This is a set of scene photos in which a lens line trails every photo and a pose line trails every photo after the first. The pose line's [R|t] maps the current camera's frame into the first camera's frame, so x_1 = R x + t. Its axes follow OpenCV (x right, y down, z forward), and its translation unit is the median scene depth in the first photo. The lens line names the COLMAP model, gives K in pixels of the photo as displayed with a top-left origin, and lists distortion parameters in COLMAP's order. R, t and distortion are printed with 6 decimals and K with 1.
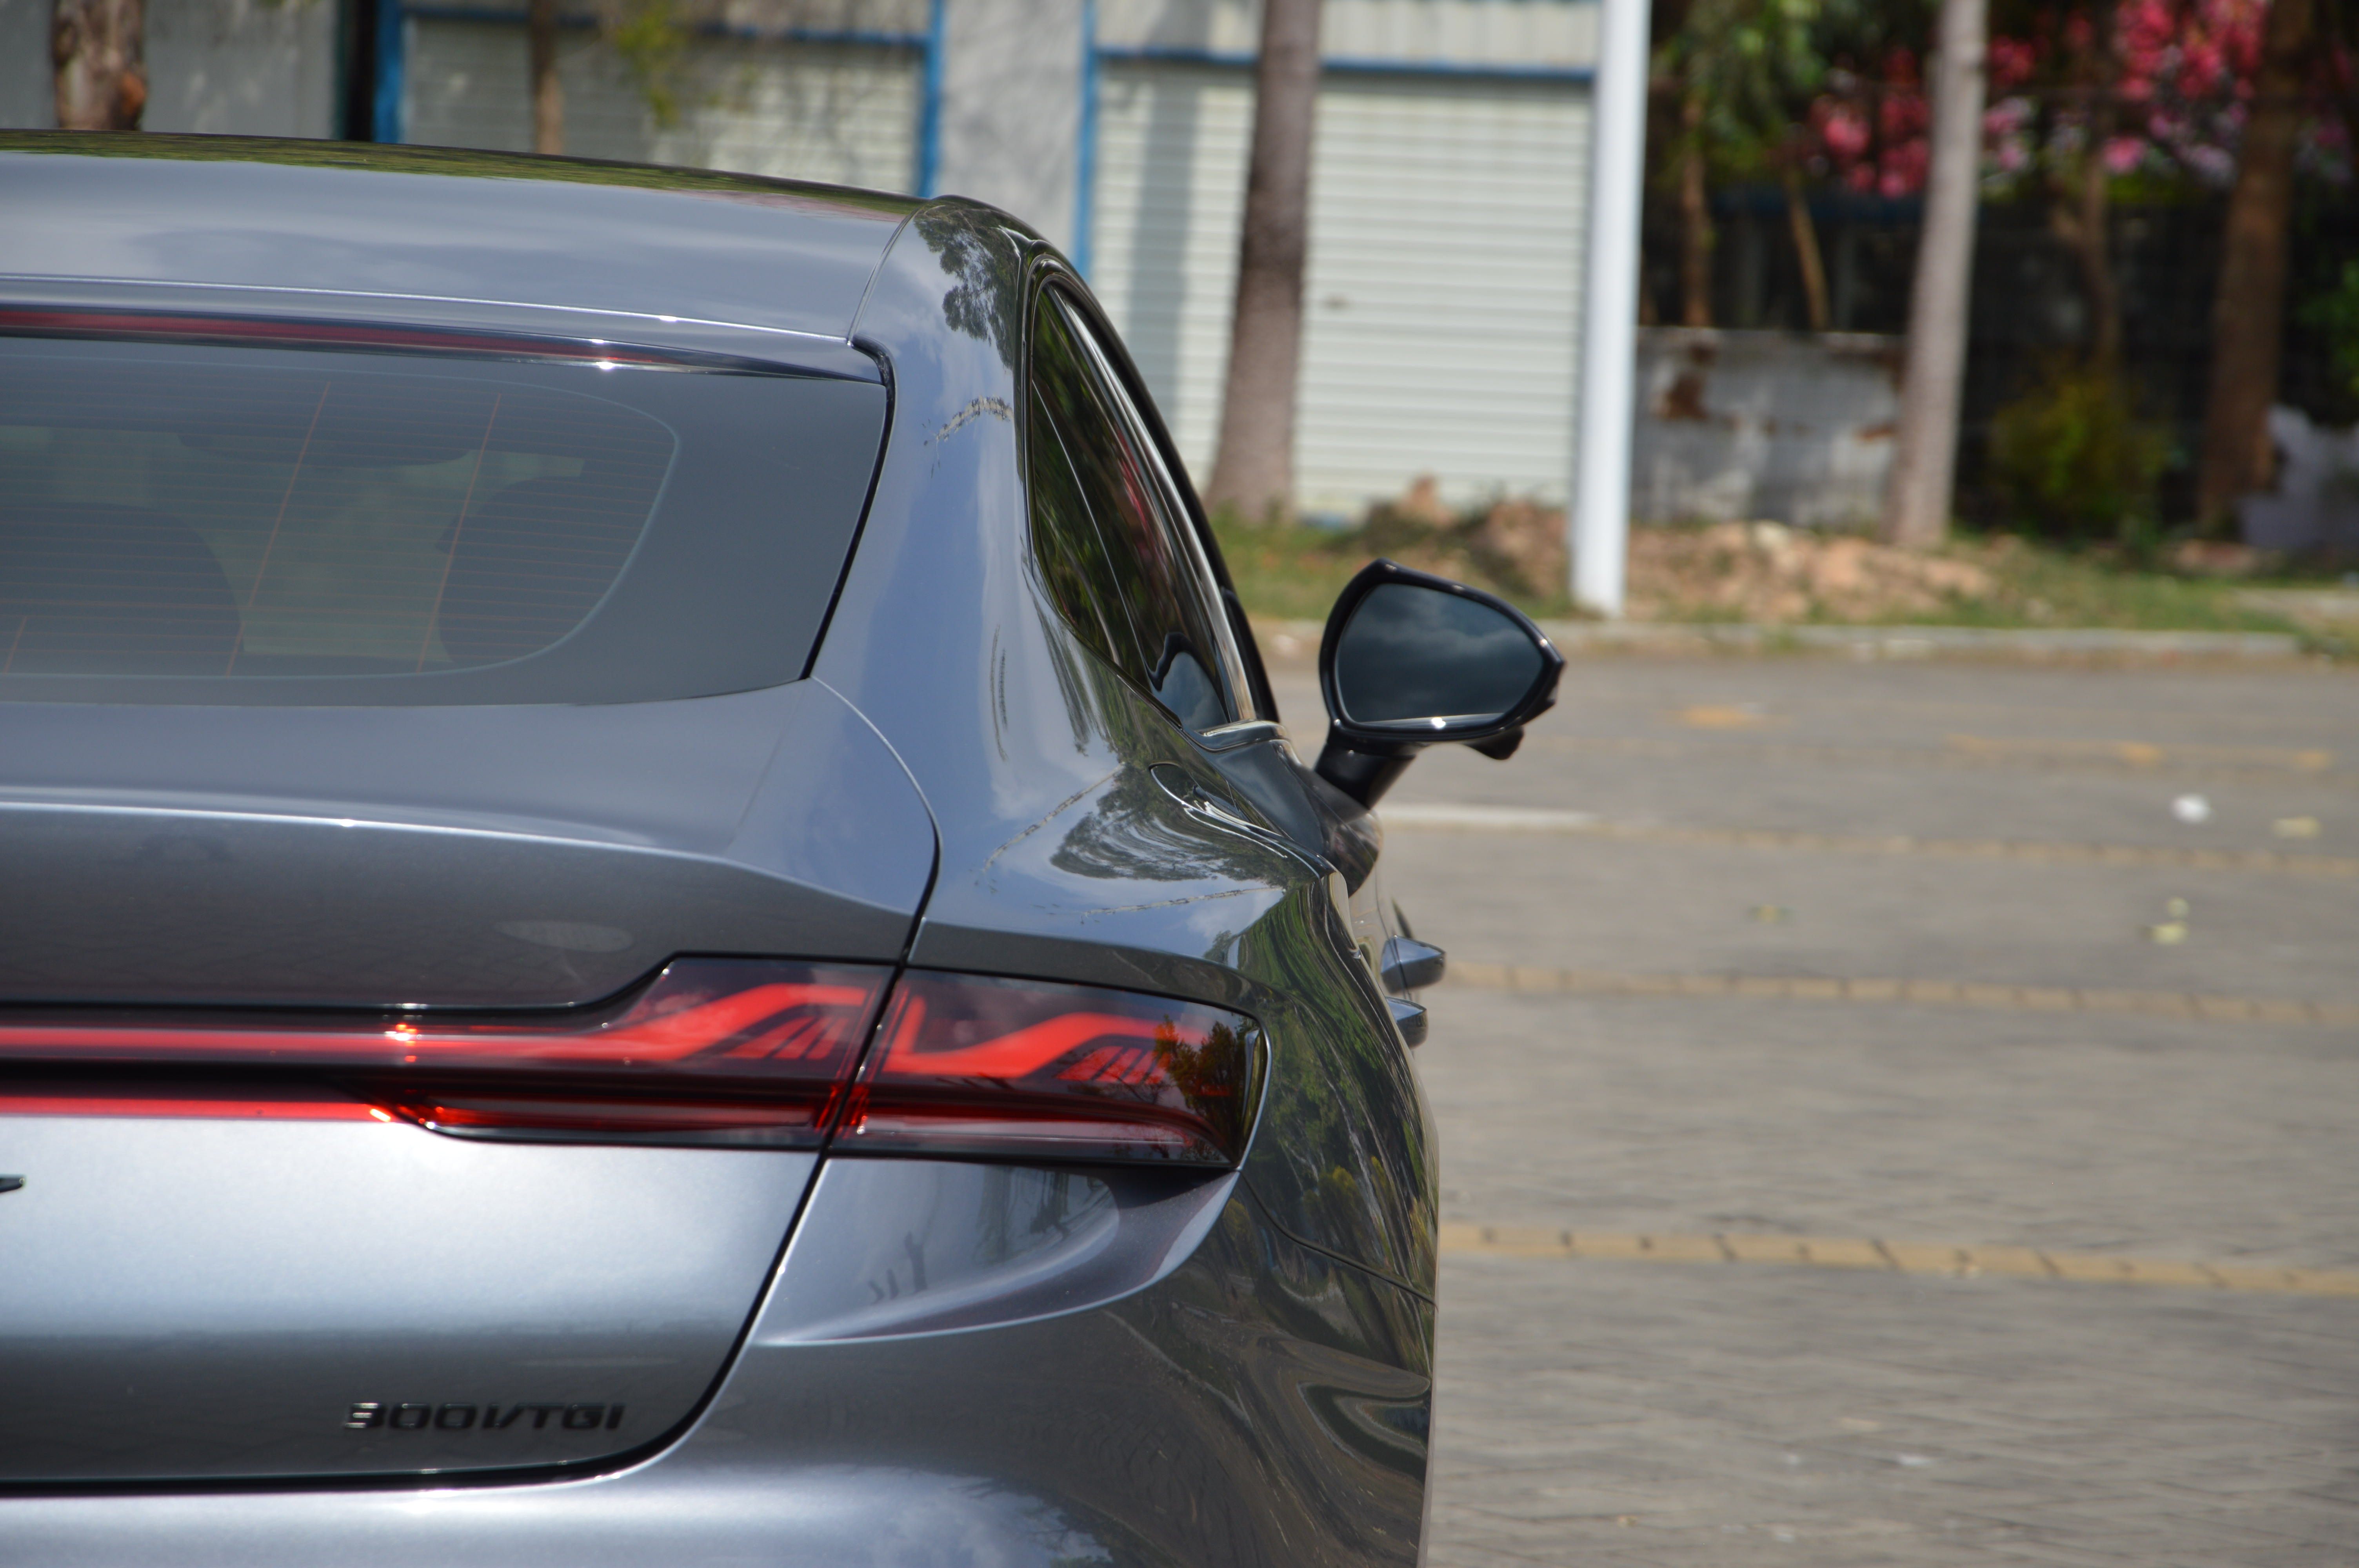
lens RADIAL K [[10536.1, 0, 1179.5], [0, 10536.1, 784.0], [0, 0, 1]] dist [1.610540, 9.603840]
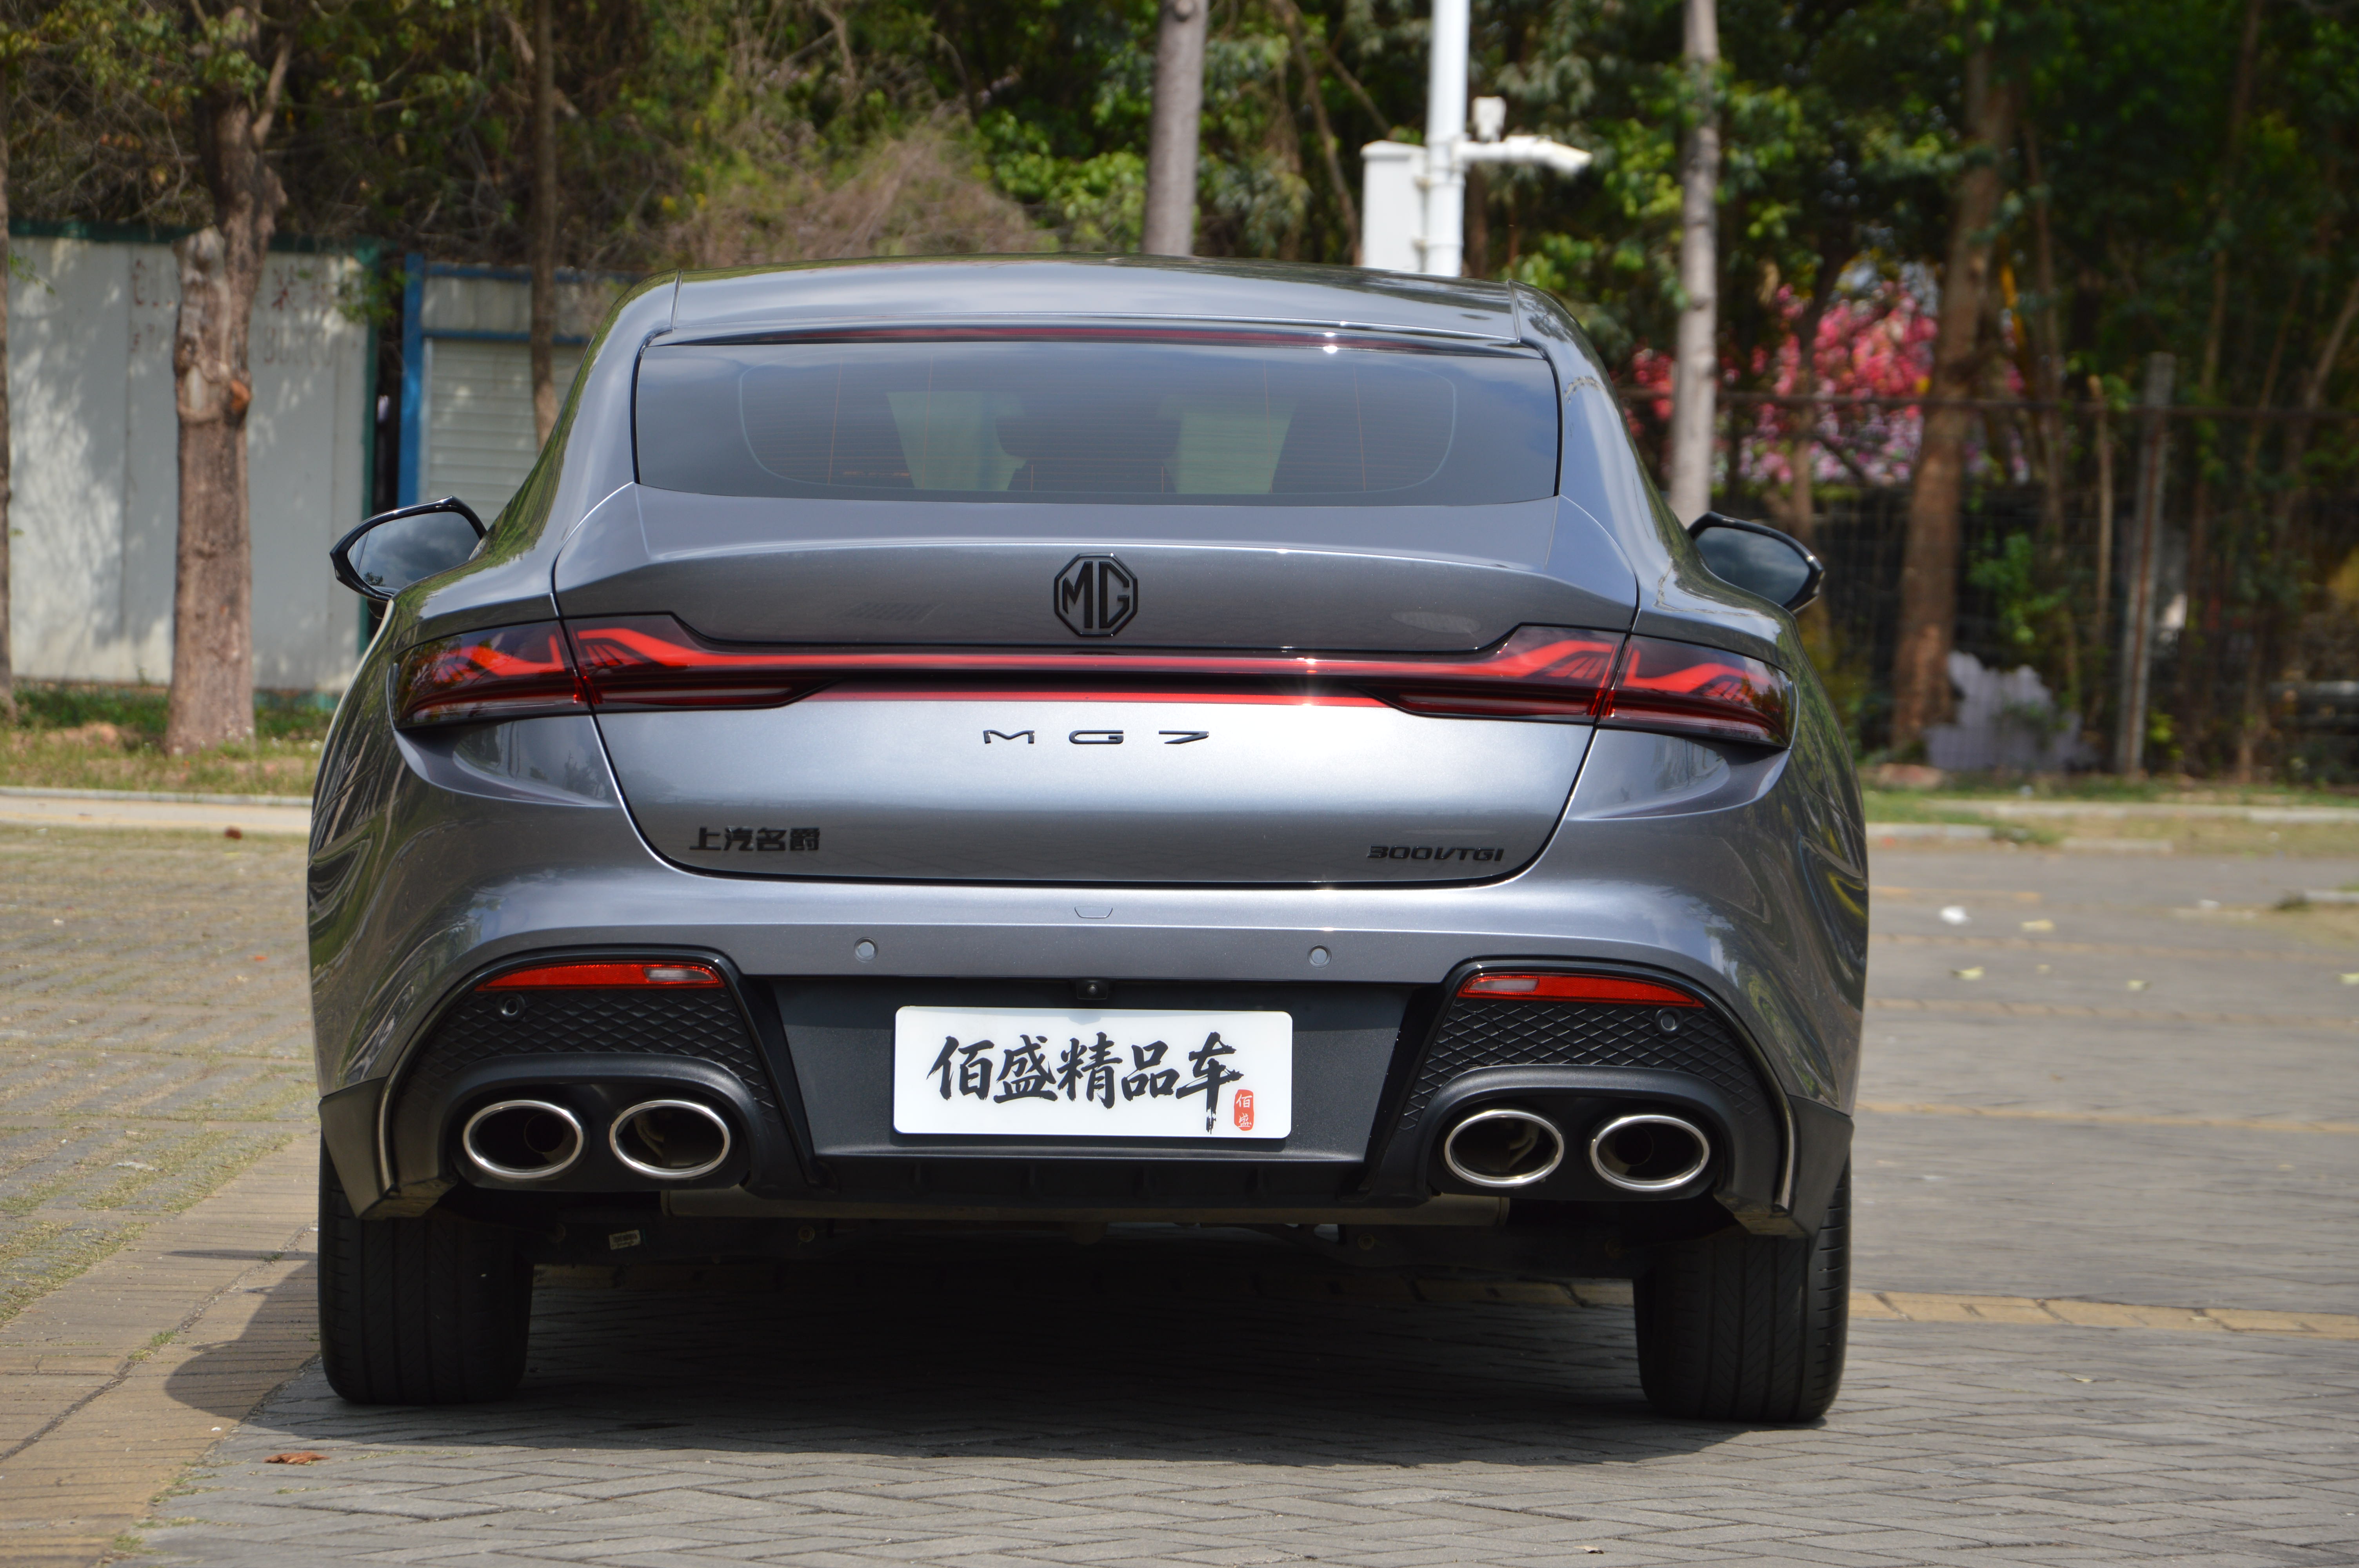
lens RADIAL K [[9384.5, 0, 1179.5], [0, 9384.5, 784.0], [0, 0, 1]] dist [1.691288, 0.641952]
pose [[0.999574, -0.008383, 0.027965, -0.151321], [0.009172, 0.999560, -0.028206, 0.089343], [-0.027717, 0.028451, 0.999211, -0.697478]]
